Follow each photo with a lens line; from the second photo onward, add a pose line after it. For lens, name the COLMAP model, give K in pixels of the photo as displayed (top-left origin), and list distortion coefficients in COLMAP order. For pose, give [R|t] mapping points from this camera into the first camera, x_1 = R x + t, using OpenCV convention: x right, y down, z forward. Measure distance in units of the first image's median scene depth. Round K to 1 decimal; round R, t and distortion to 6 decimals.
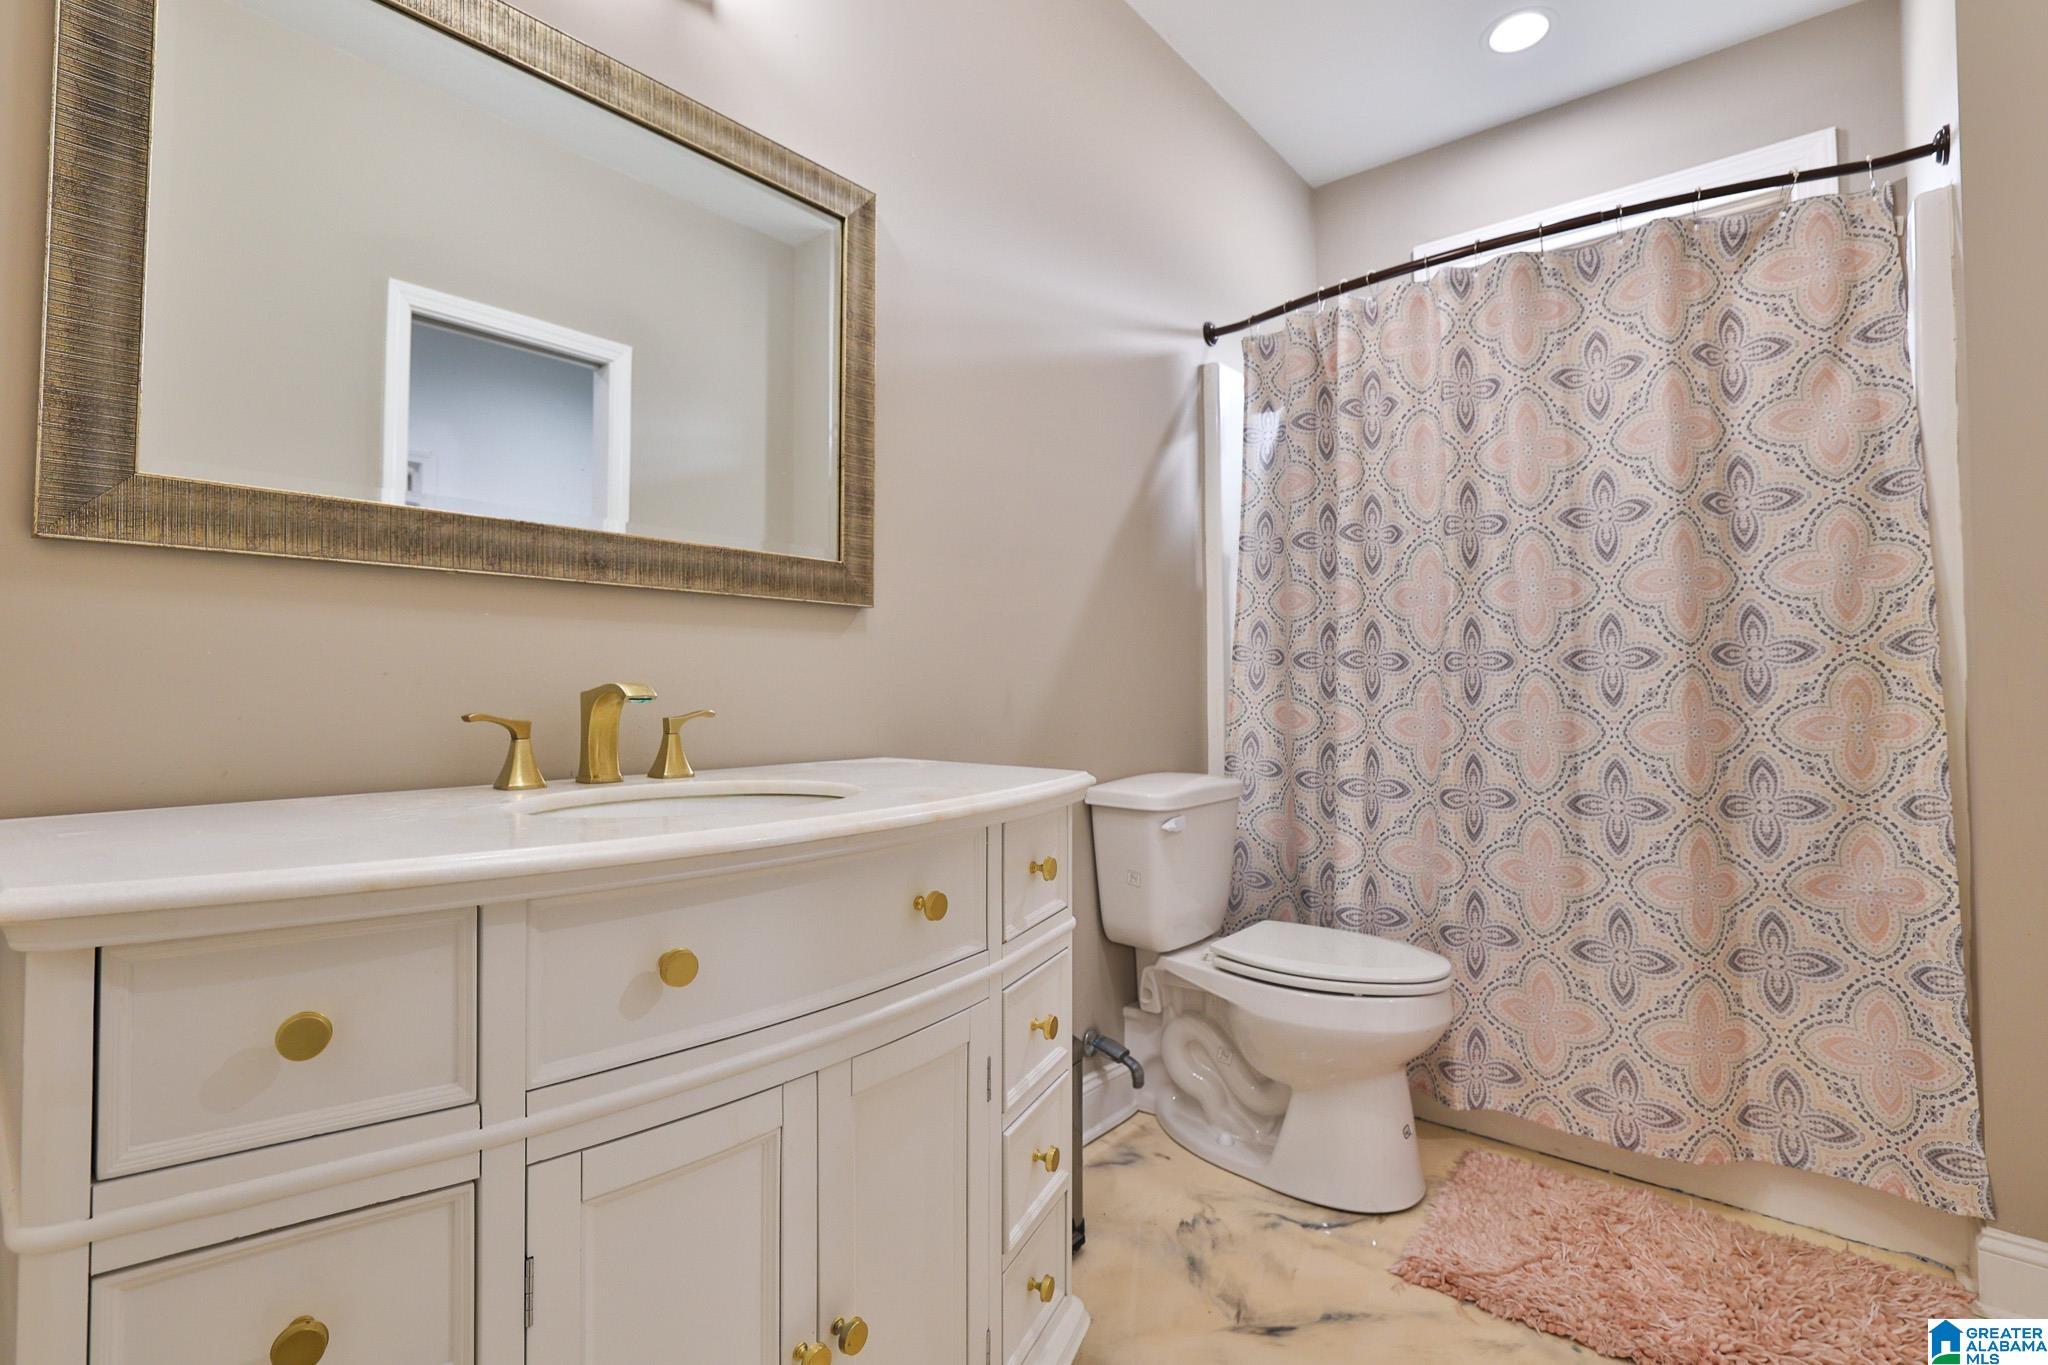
lens RADIAL K [[938.7, 0, 999.5], [0, 938.7, 668.2], [0, 0, 1]] dist [-0.047741, 0.016348]
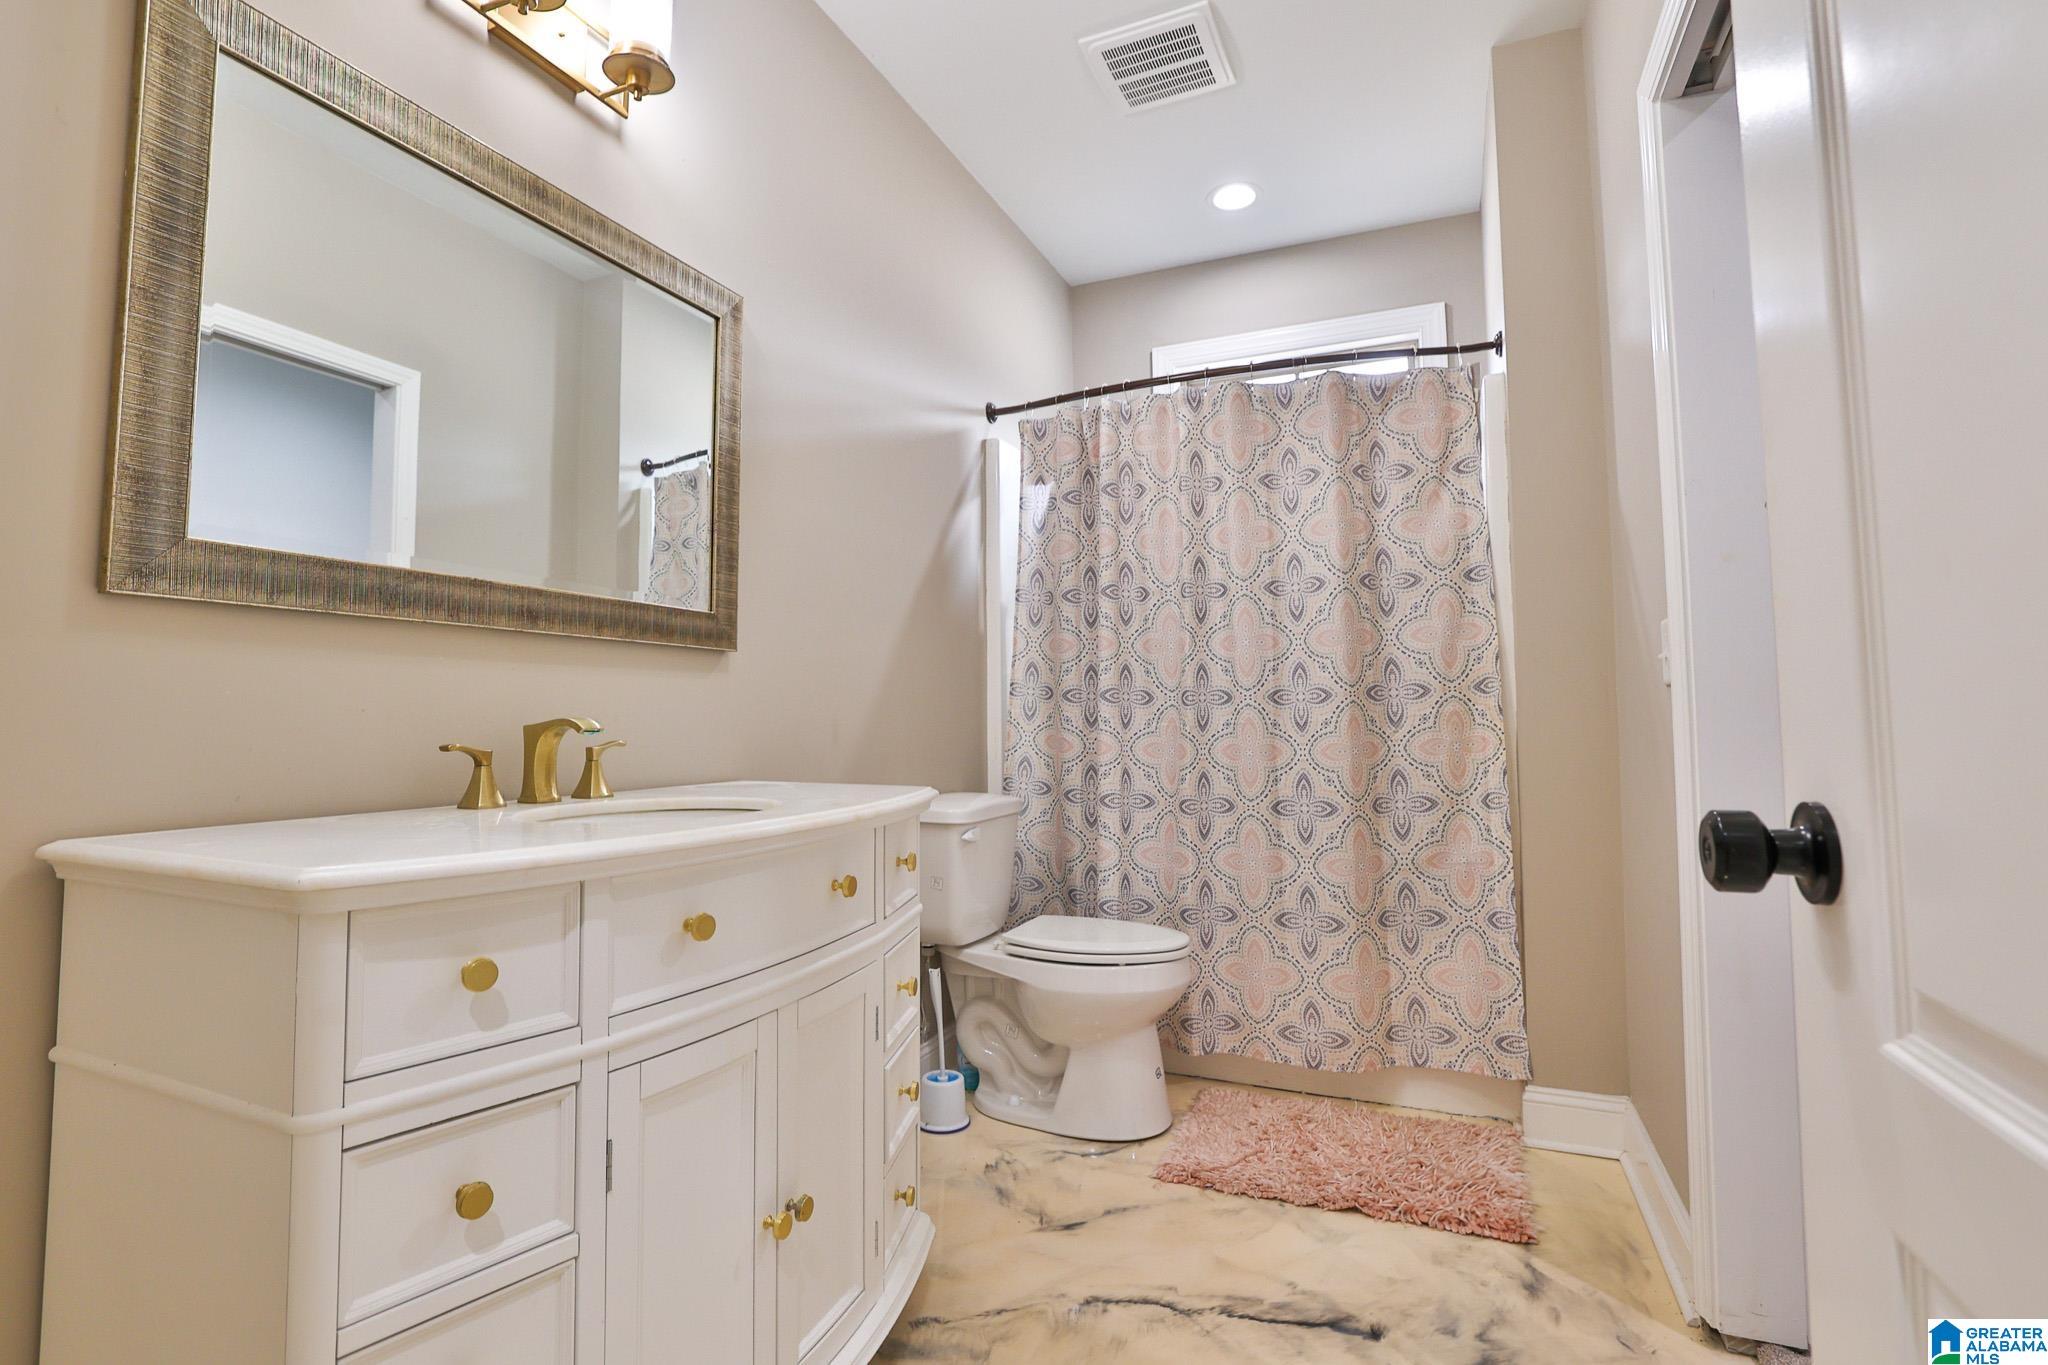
lens RADIAL K [[938.7, 0, 1011.5], [0, 938.7, 678.3], [0, 0, 1]] dist [-0.047741, 0.016348]
pose [[0.959301, 0.007857, 0.282278, -0.119423], [-0.001521, 0.999742, -0.022658, -0.005098], [-0.282383, 0.021306, 0.959065, -0.180919]]
